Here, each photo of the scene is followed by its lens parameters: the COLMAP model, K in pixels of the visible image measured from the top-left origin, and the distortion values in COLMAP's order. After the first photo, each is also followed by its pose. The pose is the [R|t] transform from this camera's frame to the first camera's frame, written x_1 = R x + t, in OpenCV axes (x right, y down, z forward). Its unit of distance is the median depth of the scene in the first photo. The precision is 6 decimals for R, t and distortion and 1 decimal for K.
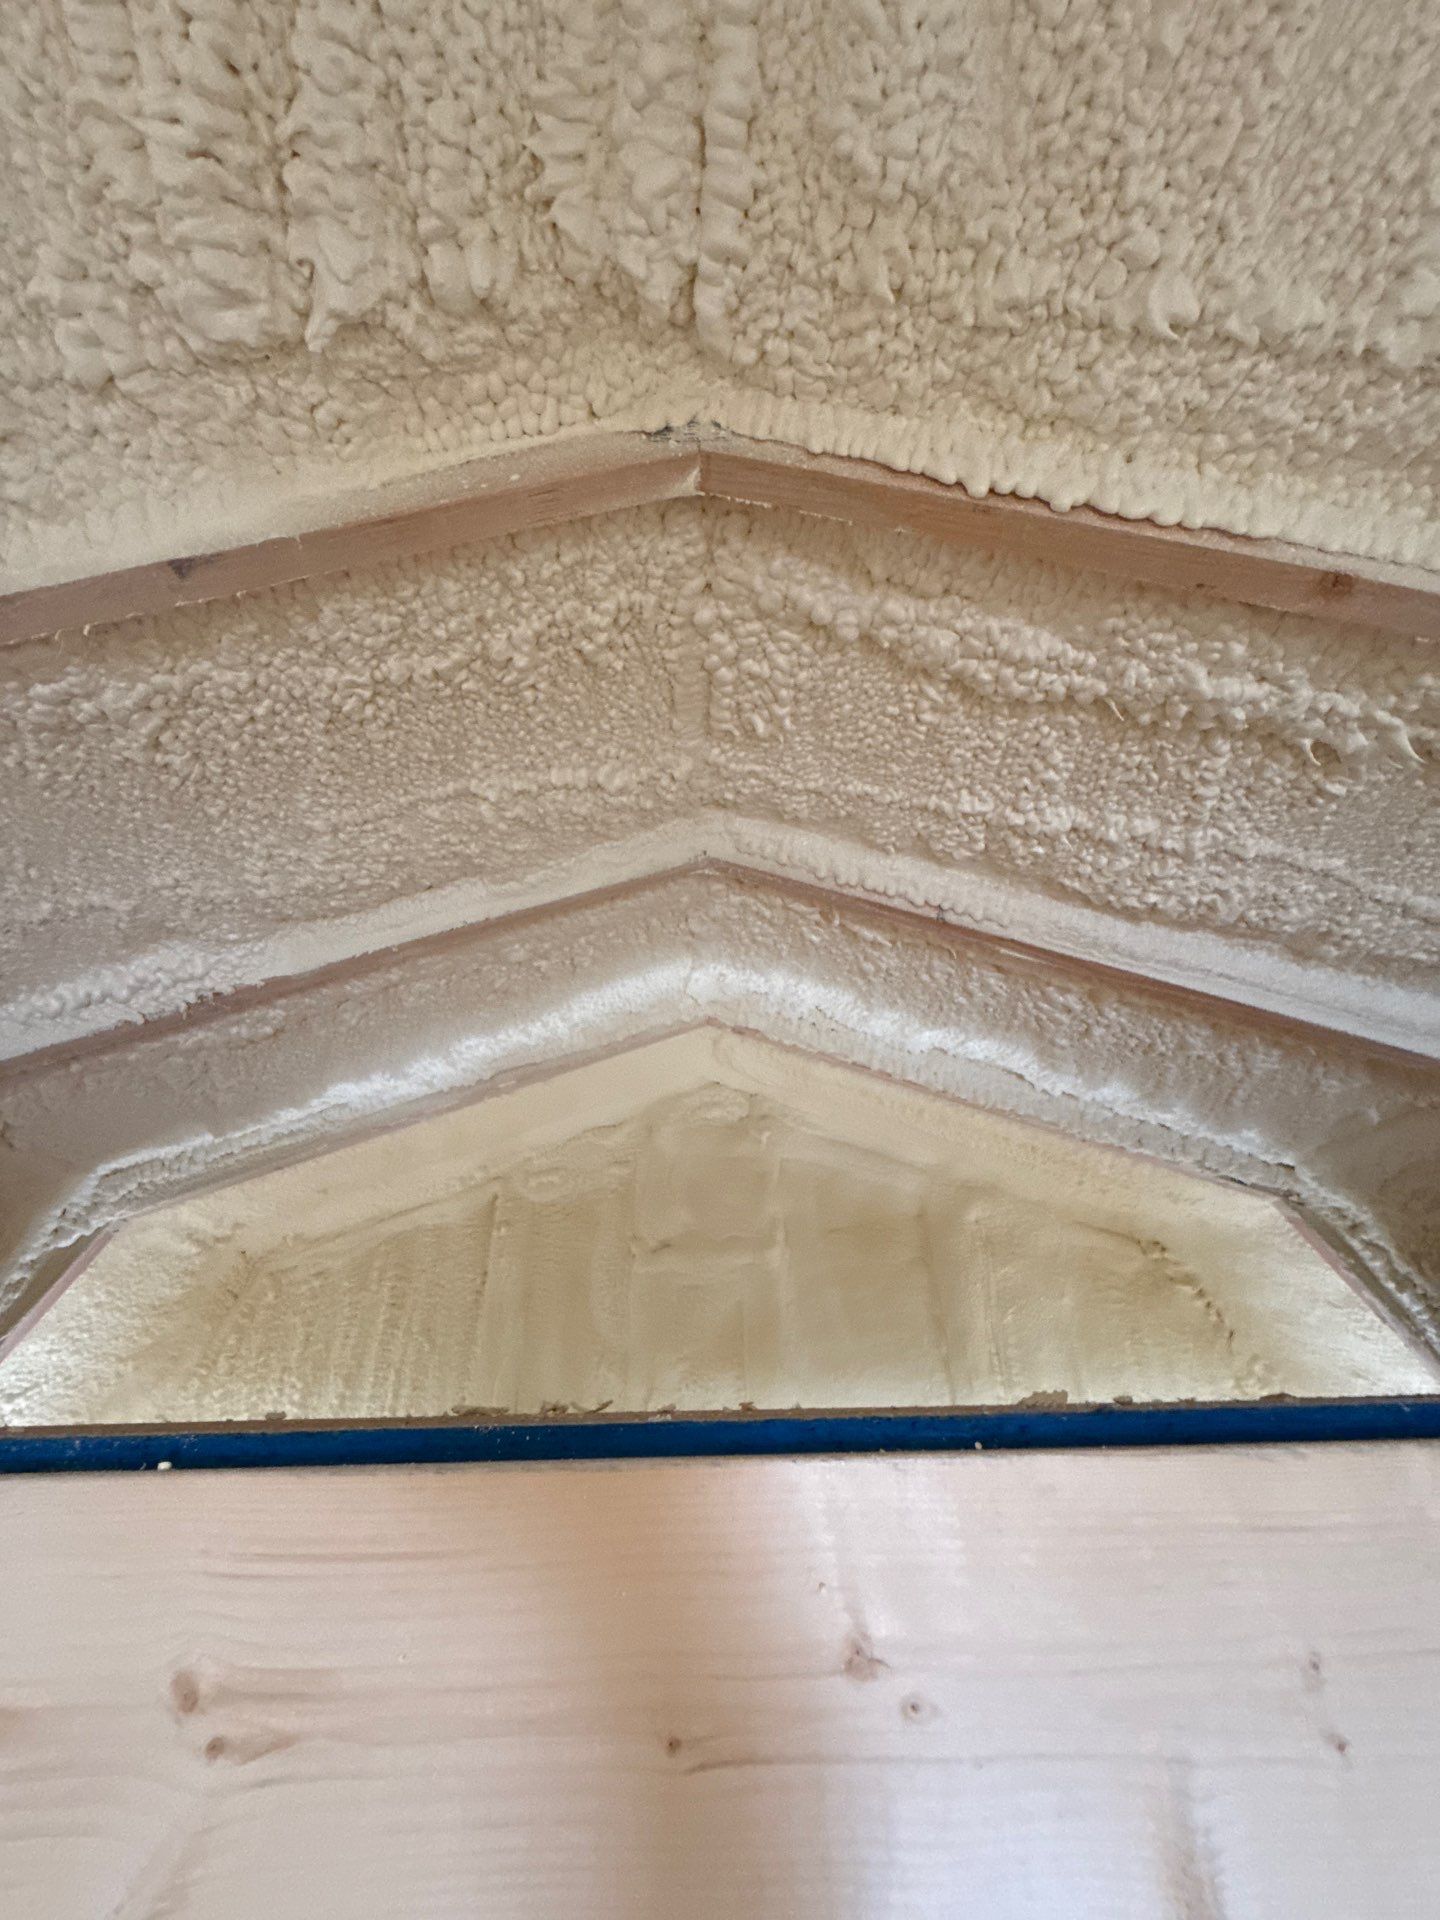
lens RADIAL K [[759.9, 0, 711.9], [0, 759.9, 959.3], [0, 0, 1]] dist [-0.001829, 0.000198]
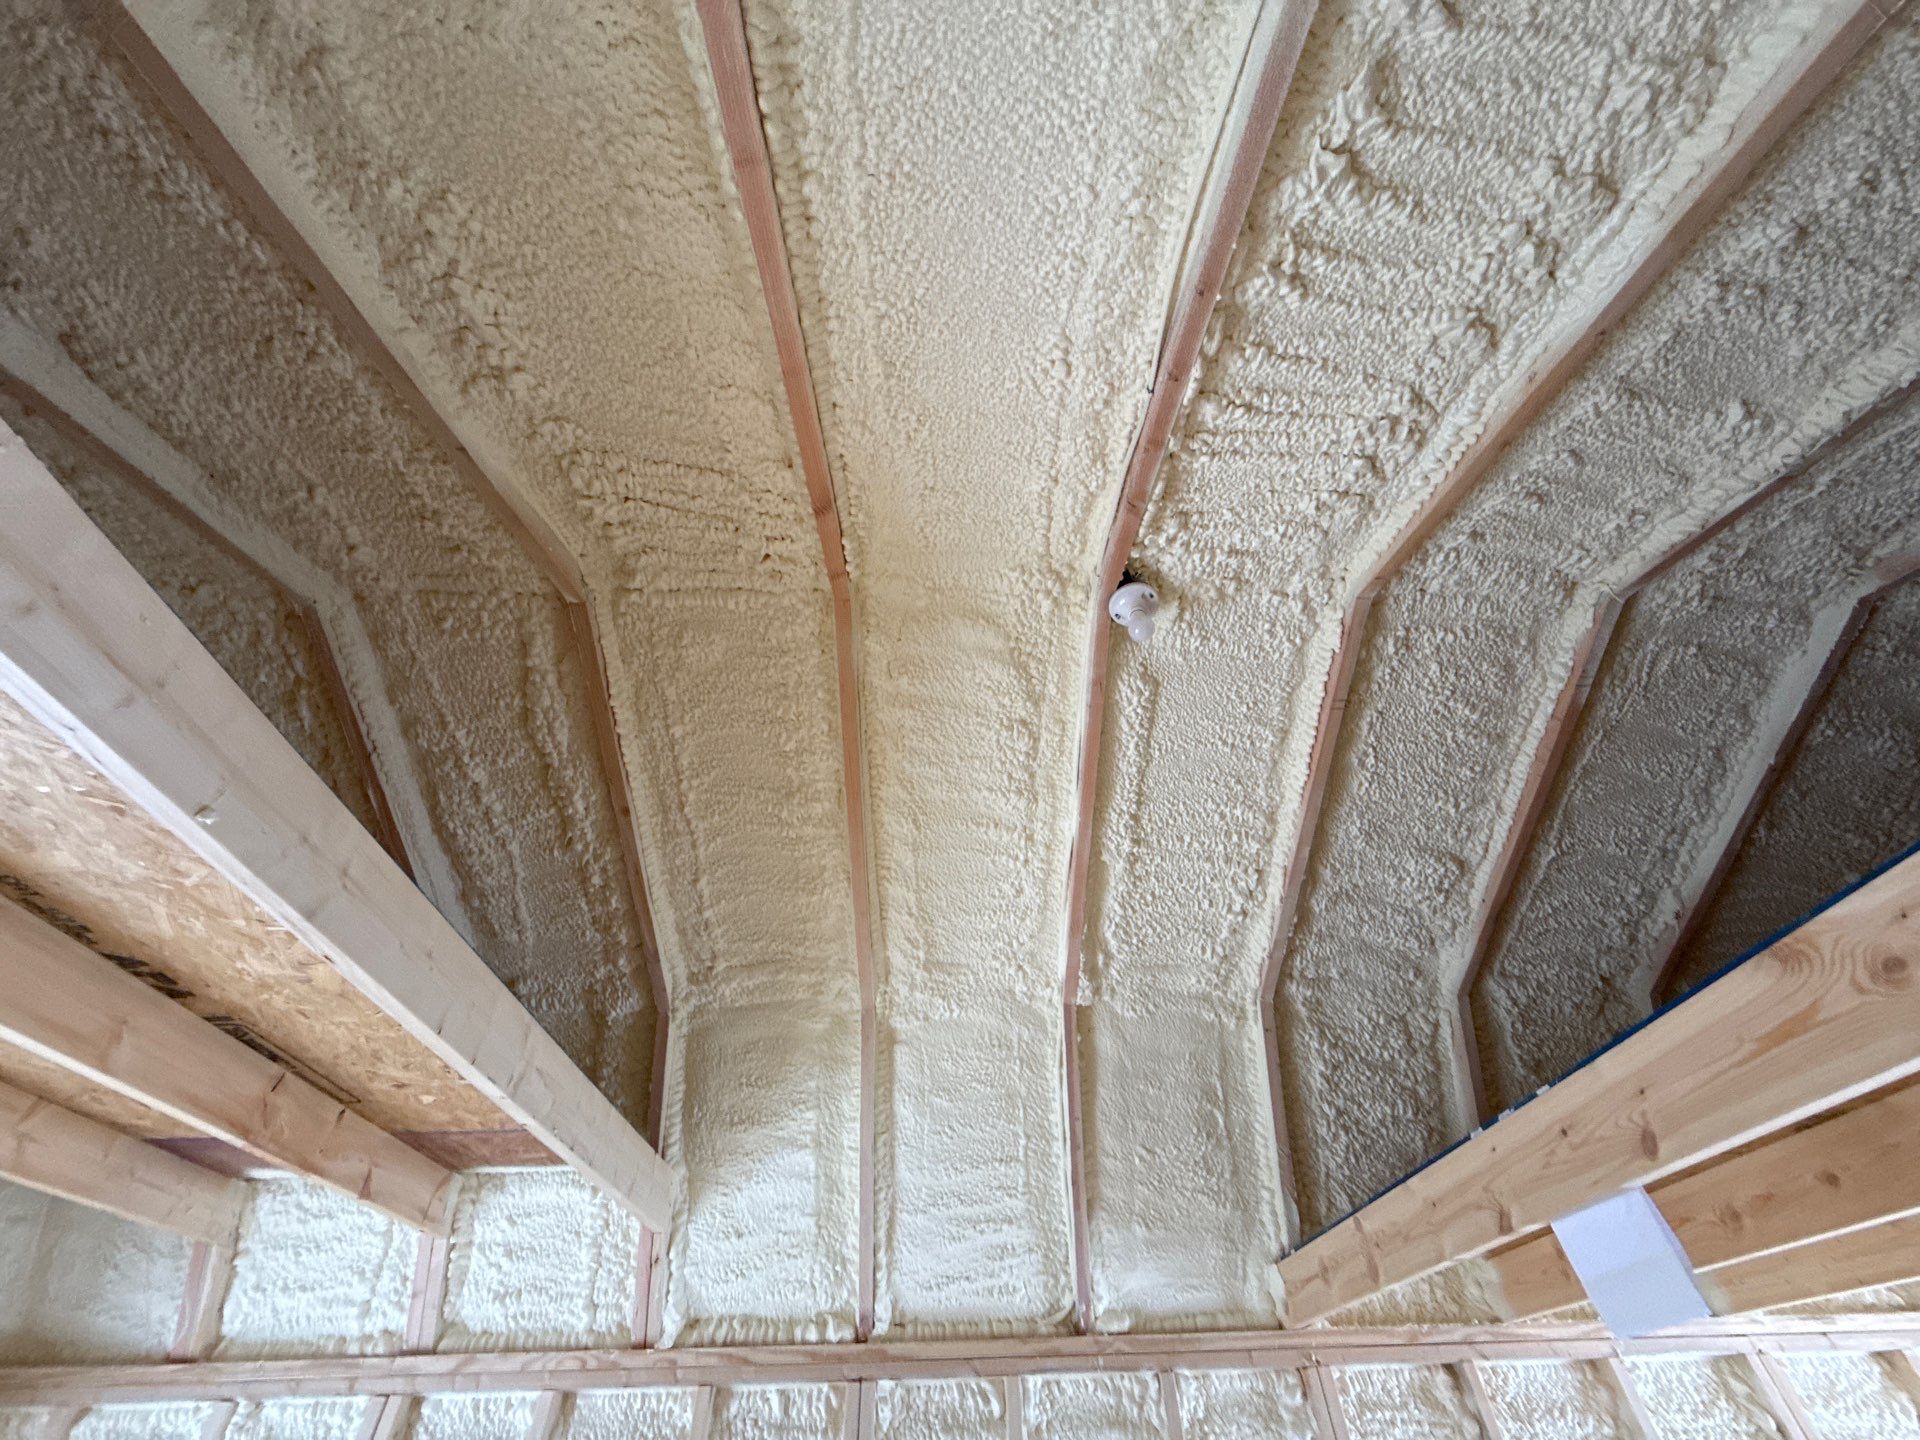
lens RADIAL K [[759.9, 0, 961.9], [0, 759.9, 720.2], [0, 0, 1]] dist [-0.001829, 0.000198]
pose [[-0.002090, 0.720856, 0.693082, -0.547813], [-0.485199, 0.605303, -0.631023, 0.196209], [-0.874401, -0.337601, 0.348493, -0.396361]]
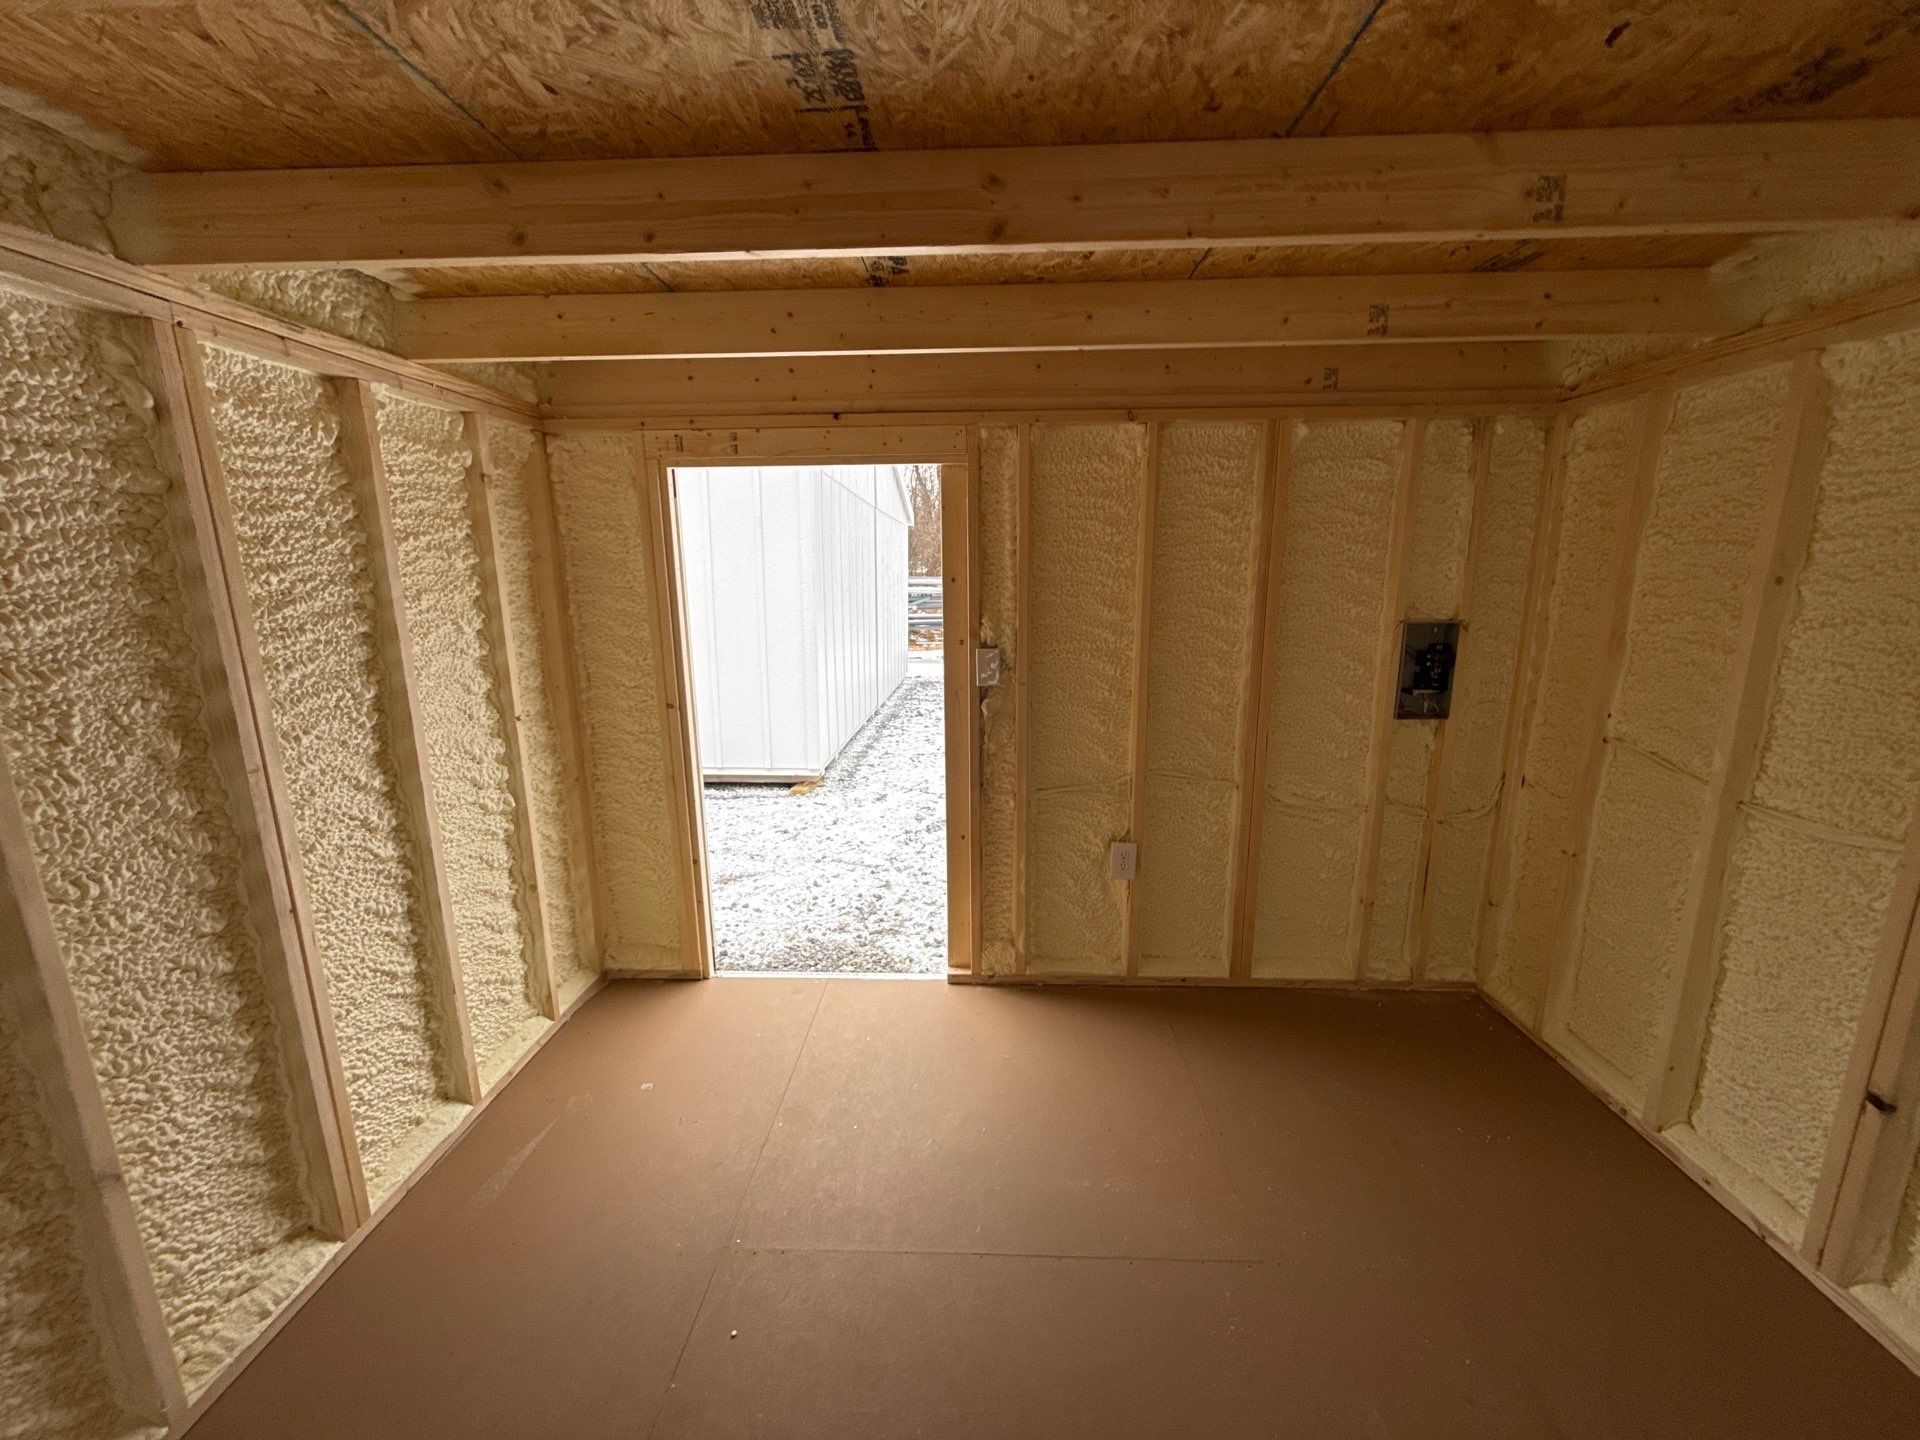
lens RADIAL K [[759.9, 0, 961.9], [0, 759.9, 719.8], [0, 0, 1]] dist [-0.001829, 0.000198]
pose [[-0.998320, 0.022851, 0.053242, 0.094444], [0.004666, 0.947664, -0.319236, 0.086551], [-0.057751, -0.318451, -0.946179, -0.812402]]
